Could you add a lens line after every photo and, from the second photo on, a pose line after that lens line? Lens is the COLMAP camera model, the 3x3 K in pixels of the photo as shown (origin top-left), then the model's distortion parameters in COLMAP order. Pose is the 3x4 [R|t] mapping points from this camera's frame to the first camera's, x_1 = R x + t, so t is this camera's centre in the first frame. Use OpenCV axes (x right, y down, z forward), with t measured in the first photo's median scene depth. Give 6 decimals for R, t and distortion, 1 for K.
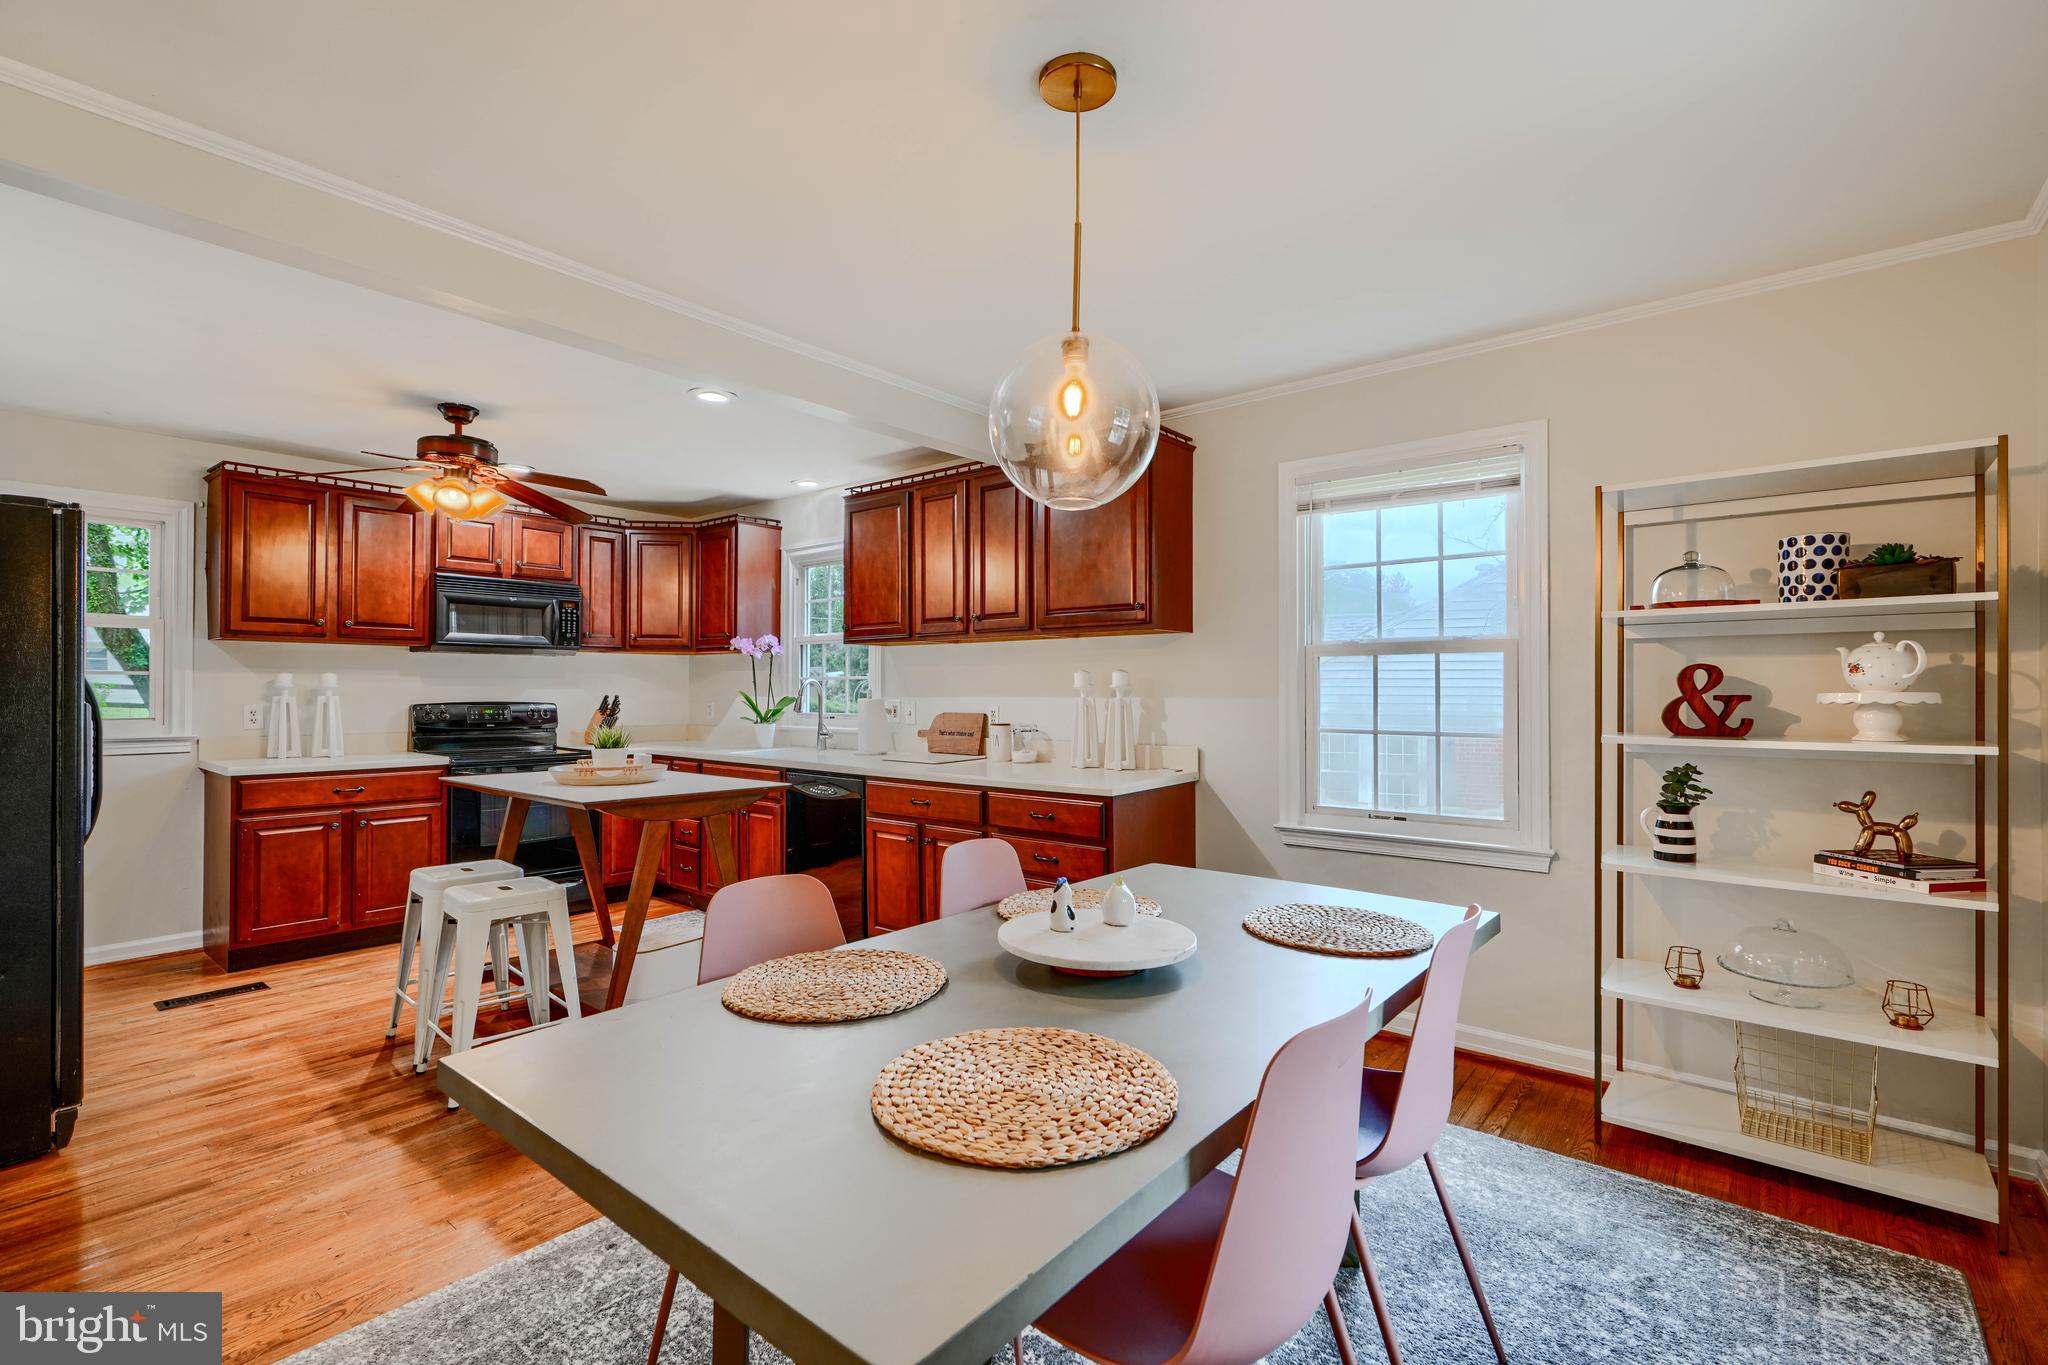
lens RADIAL K [[918.3, 0, 1028.9], [0, 918.3, 681.7], [0, 0, 1]] dist [0.001462, 0.000385]
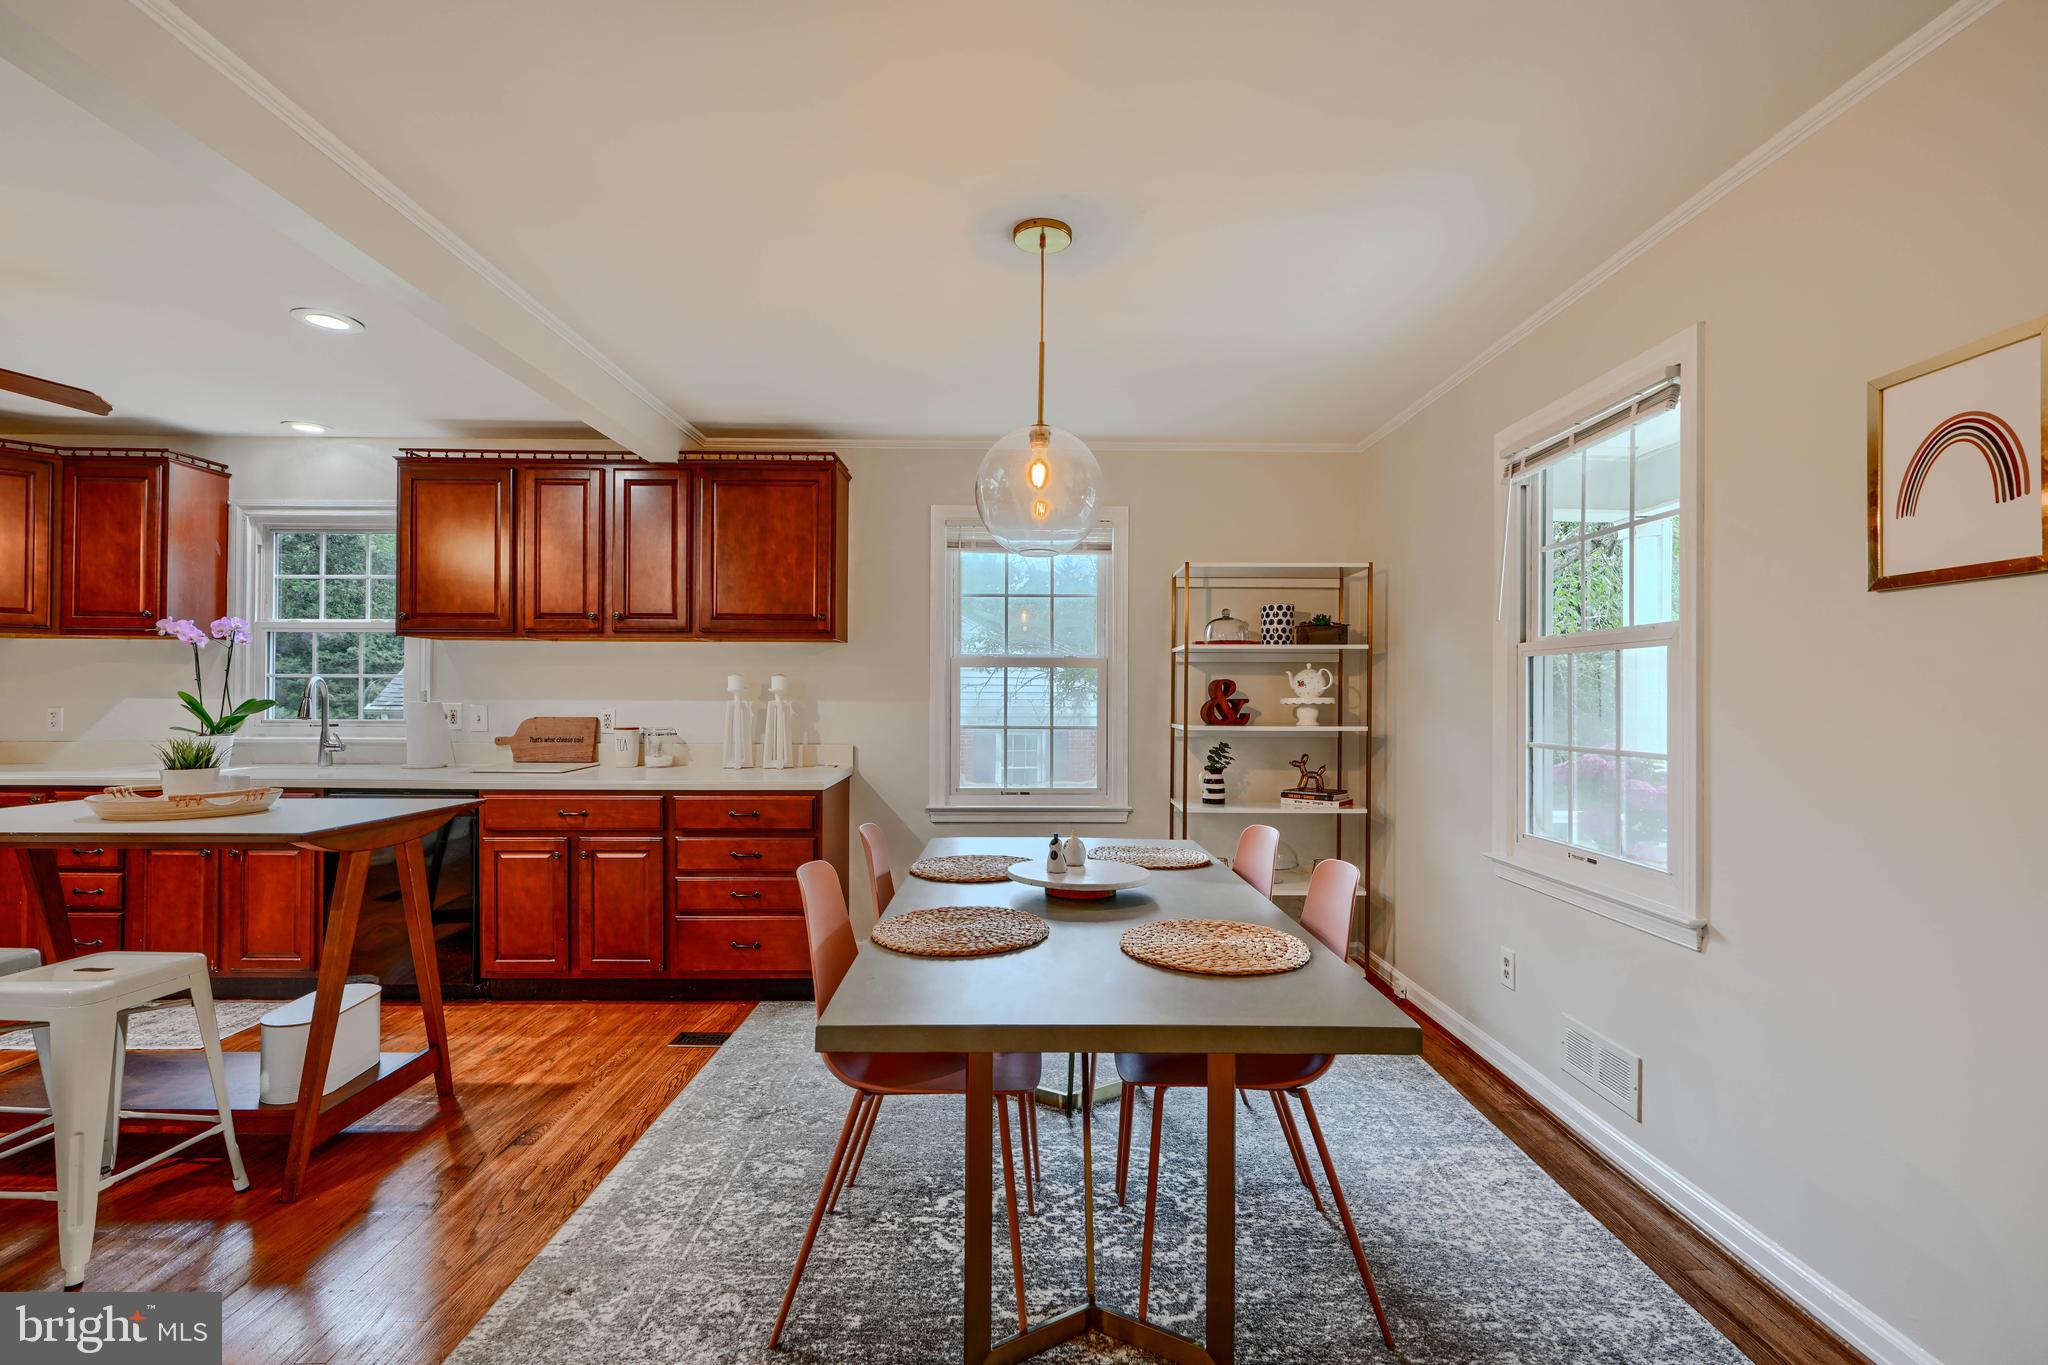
lens RADIAL K [[920.8, 0, 1027.5], [0, 920.8, 689.9], [0, 0, 1]] dist [0.001426, 0.000281]
pose [[0.766231, 0.007761, 0.642519, -0.356833], [-0.011193, 0.999937, 0.001270, 0.000439], [-0.642468, -0.008164, 0.766269, -0.003227]]
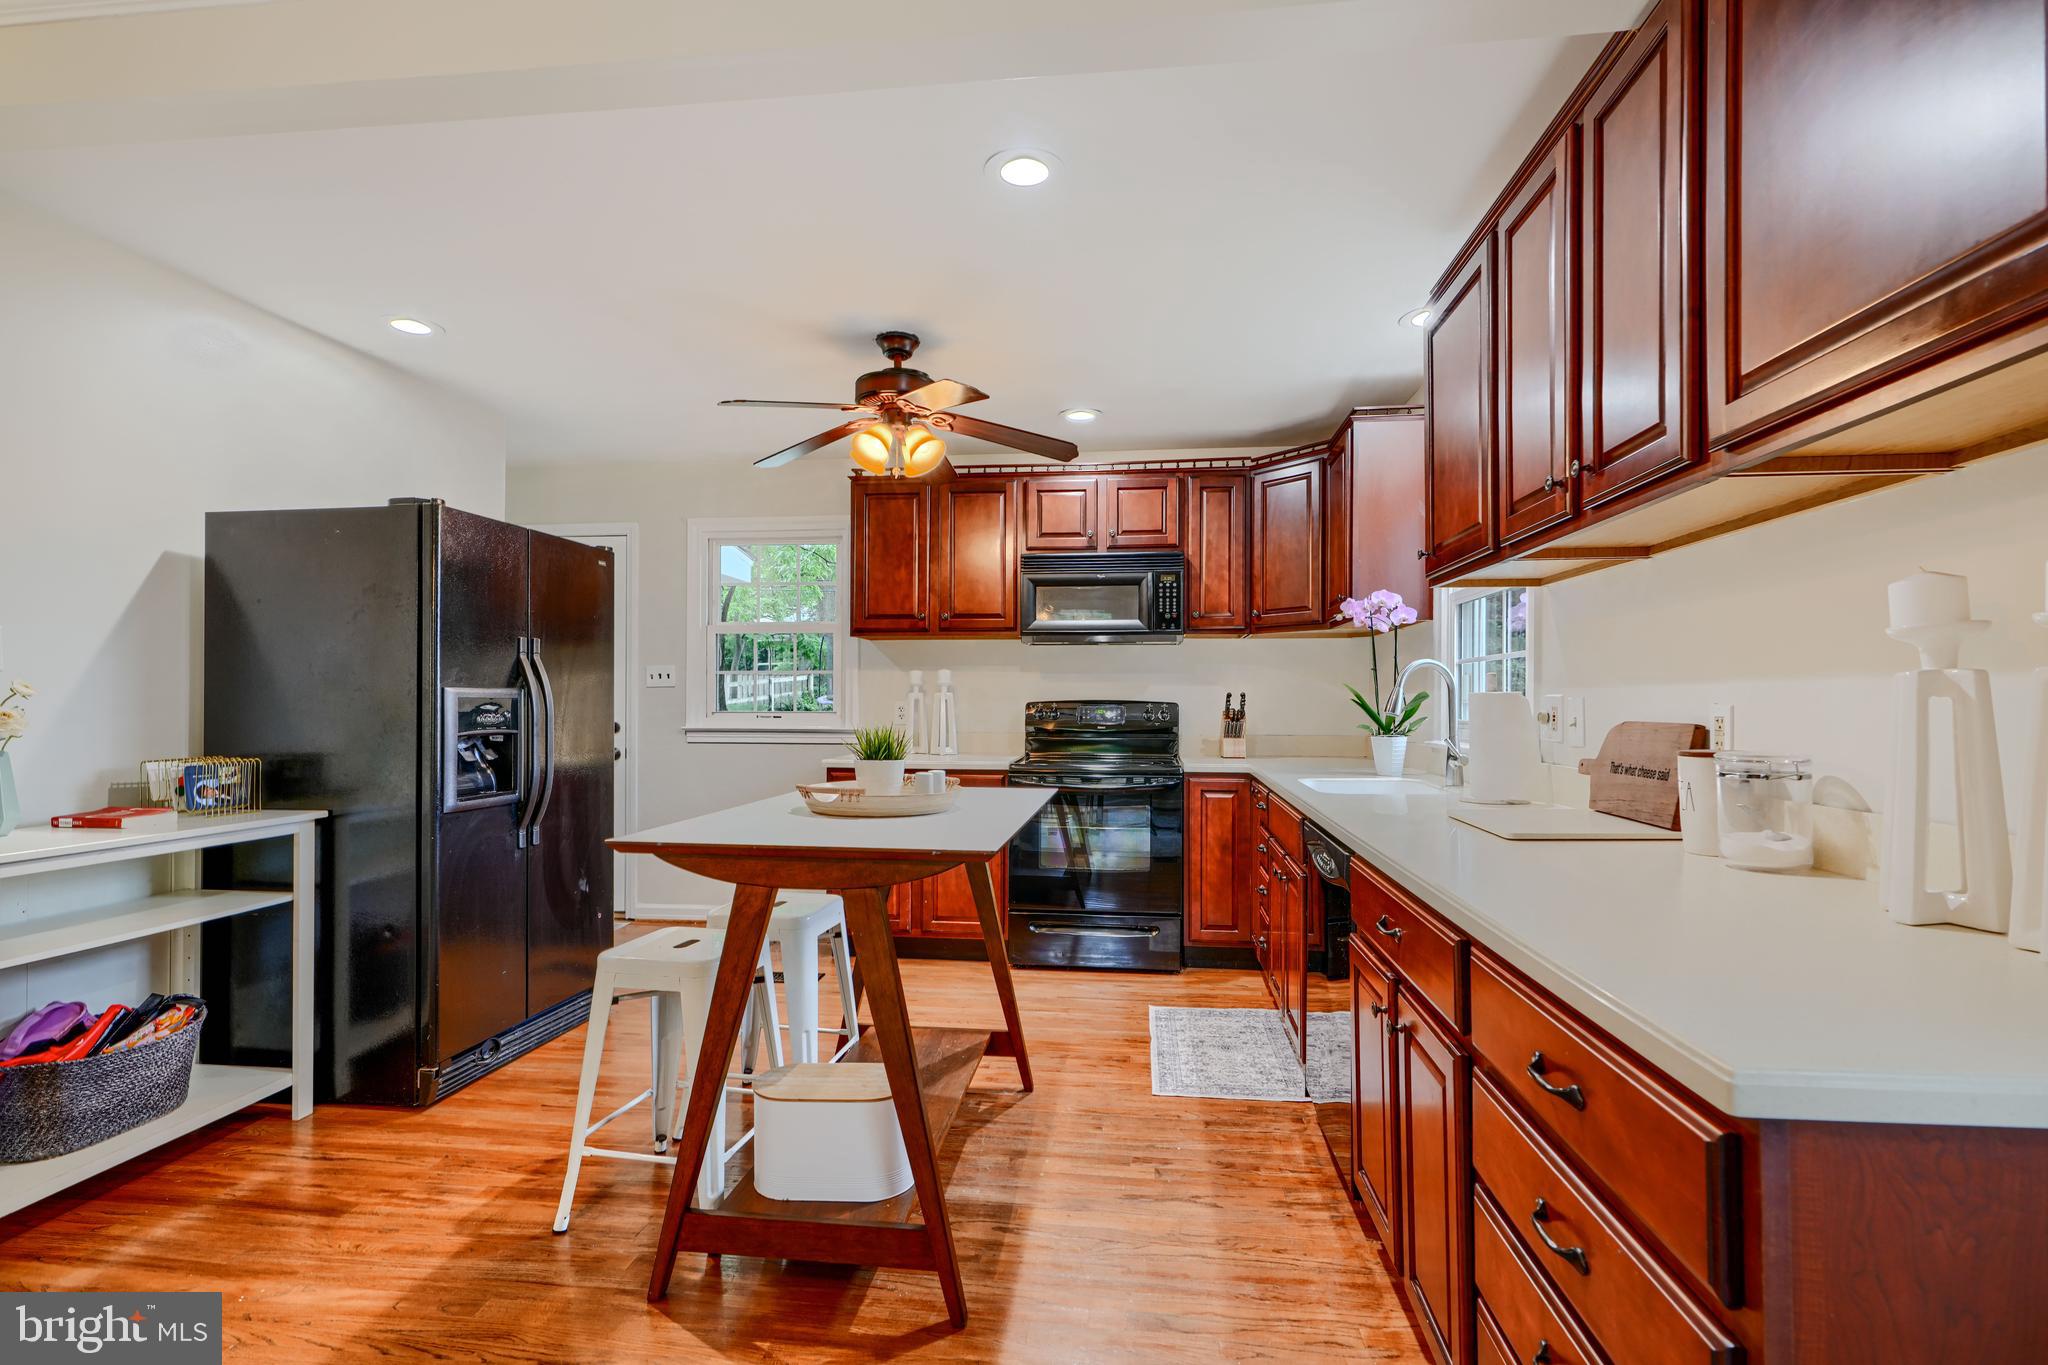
lens RADIAL K [[944.1, 0, 1038.0], [0, 944.1, 691.7], [0, 0, 1]] dist [0.000660, 0.000376]
pose [[0.544038, -0.007434, -0.839028, 0.156452], [0.006173, 0.999969, -0.004857, 0.023582], [0.839038, -0.002536, 0.544067, 0.619328]]
